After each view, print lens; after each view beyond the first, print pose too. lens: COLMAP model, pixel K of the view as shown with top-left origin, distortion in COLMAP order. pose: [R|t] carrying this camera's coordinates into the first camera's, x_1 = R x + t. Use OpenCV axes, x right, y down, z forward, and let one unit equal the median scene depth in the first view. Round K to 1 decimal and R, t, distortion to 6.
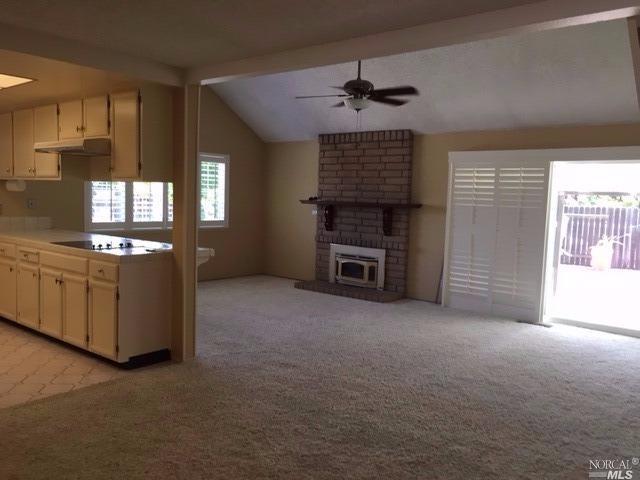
lens RADIAL K [[545.0, 0, 323.8], [0, 545.0, 239.2], [0, 0, 1]] dist [0.069378, -0.084505]
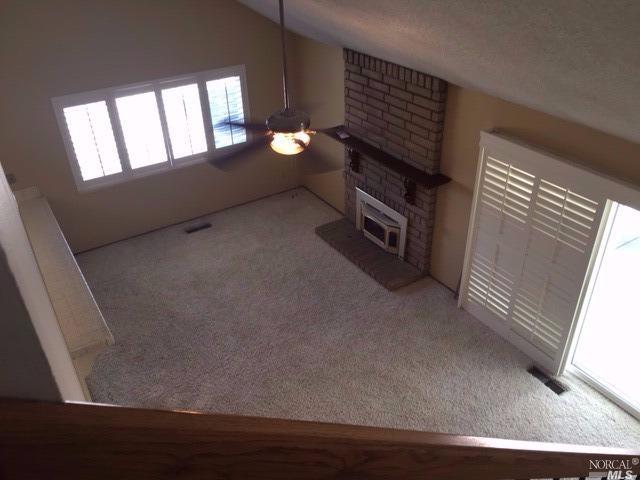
lens RADIAL K [[545.0, 0, 318.7], [0, 545.0, 241.3], [0, 0, 1]] dist [0.069378, -0.084505]
pose [[0.949216, 0.117243, -0.291966, 0.235161], [0.029214, 0.891123, 0.452820, -0.332022], [0.313267, -0.438353, 0.842443, 0.265588]]
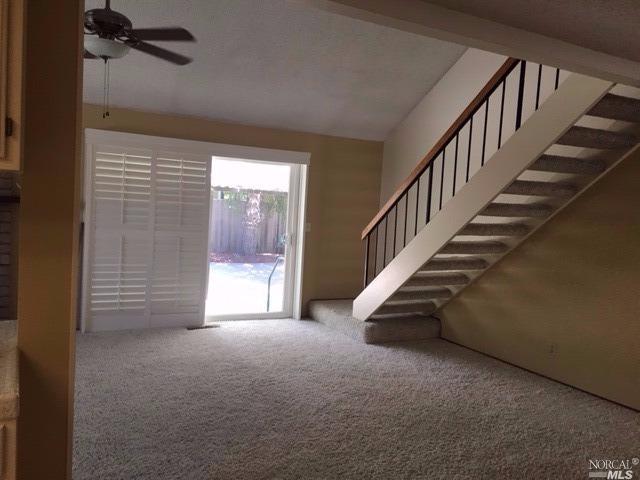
lens RADIAL K [[545.0, 0, 314.7], [0, 545.0, 240.5], [0, 0, 1]] dist [0.069378, -0.084505]
pose [[0.381922, -0.071527, 0.921422, -0.335544], [0.030101, 0.997434, 0.064951, -0.042165], [-0.923704, 0.002929, 0.383096, 0.392420]]
